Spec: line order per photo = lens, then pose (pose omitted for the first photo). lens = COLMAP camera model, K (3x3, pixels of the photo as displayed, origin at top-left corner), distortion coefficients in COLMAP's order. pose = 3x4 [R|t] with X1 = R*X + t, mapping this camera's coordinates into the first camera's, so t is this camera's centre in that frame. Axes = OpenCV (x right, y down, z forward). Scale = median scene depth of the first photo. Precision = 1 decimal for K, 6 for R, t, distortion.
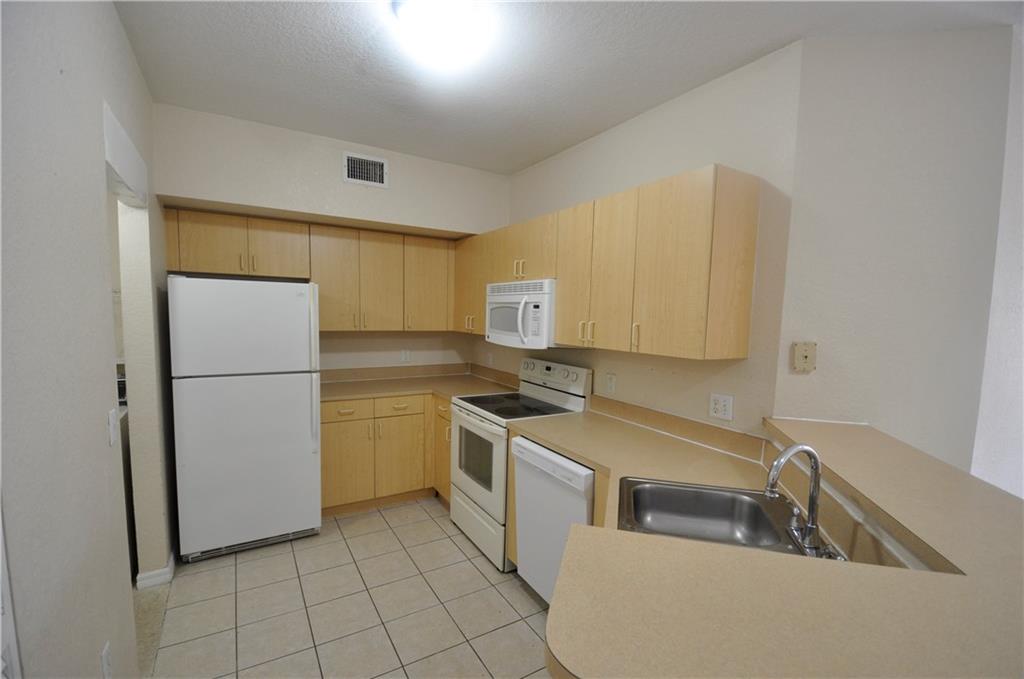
lens RADIAL K [[448.0, 0, 512.4], [0, 448.0, 353.2], [0, 0, 1]] dist [0.016059, -0.022288]
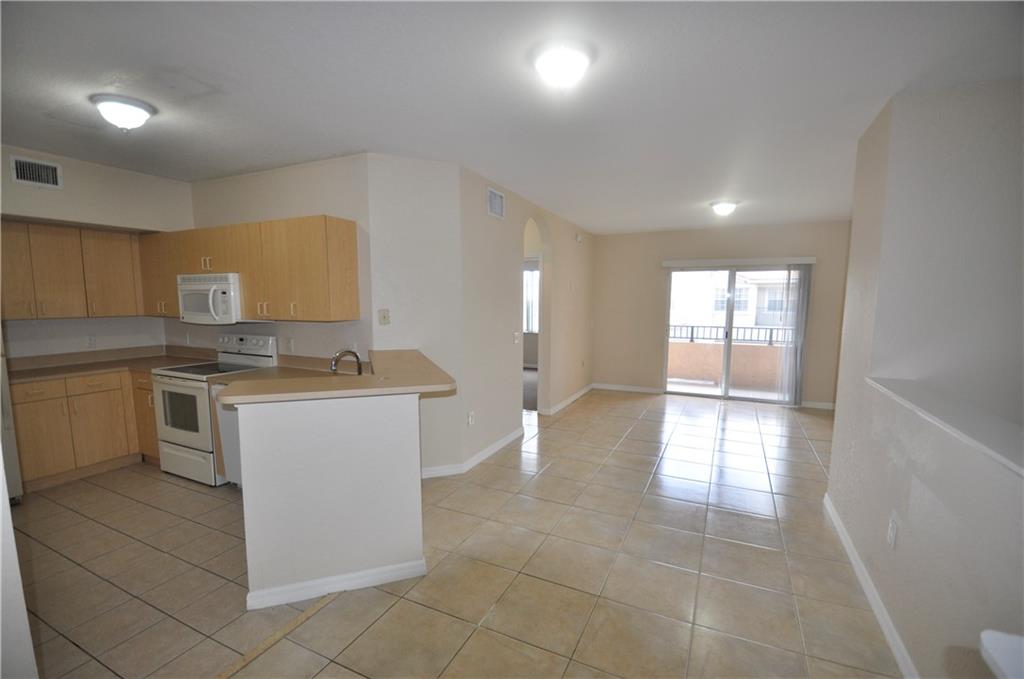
lens RADIAL K [[448.0, 0, 512.4], [0, 448.0, 353.2], [0, 0, 1]] dist [0.016059, -0.022288]
pose [[0.834508, -0.087613, 0.543985, 0.024182], [0.068452, 0.996114, 0.055423, 0.059184], [-0.546727, -0.009015, 0.837262, -0.587891]]
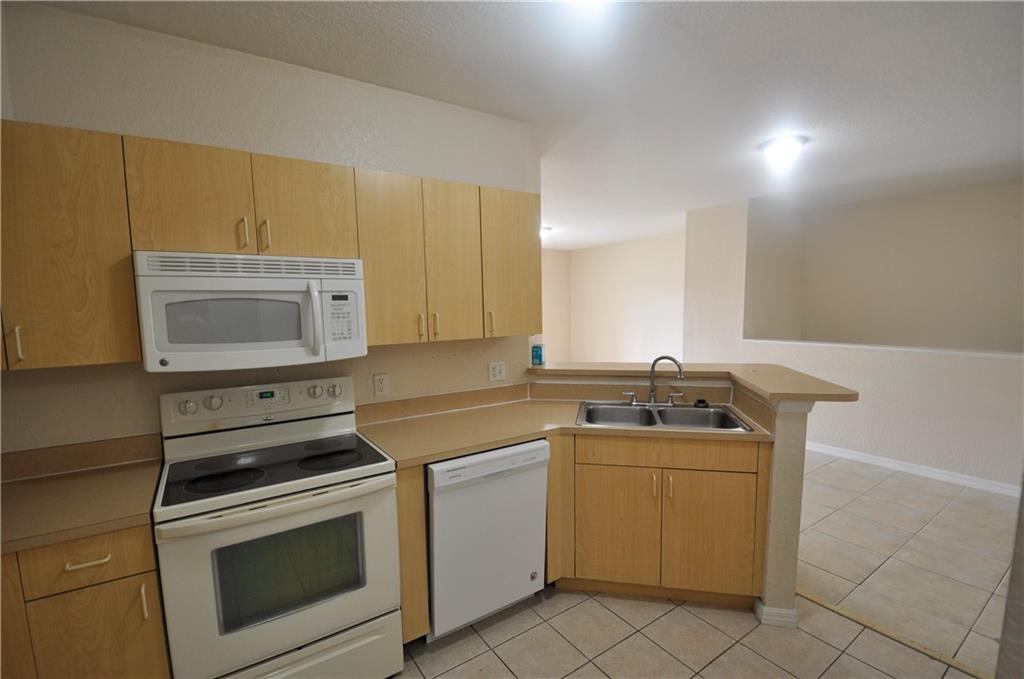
lens RADIAL K [[448.0, 0, 512.4], [0, 448.0, 353.2], [0, 0, 1]] dist [0.016059, -0.022288]
pose [[-0.050126, -0.130915, 0.990126, -0.602528], [0.109885, 0.984630, 0.135751, -0.077721], [-0.992680, 0.115605, -0.034970, 0.710752]]
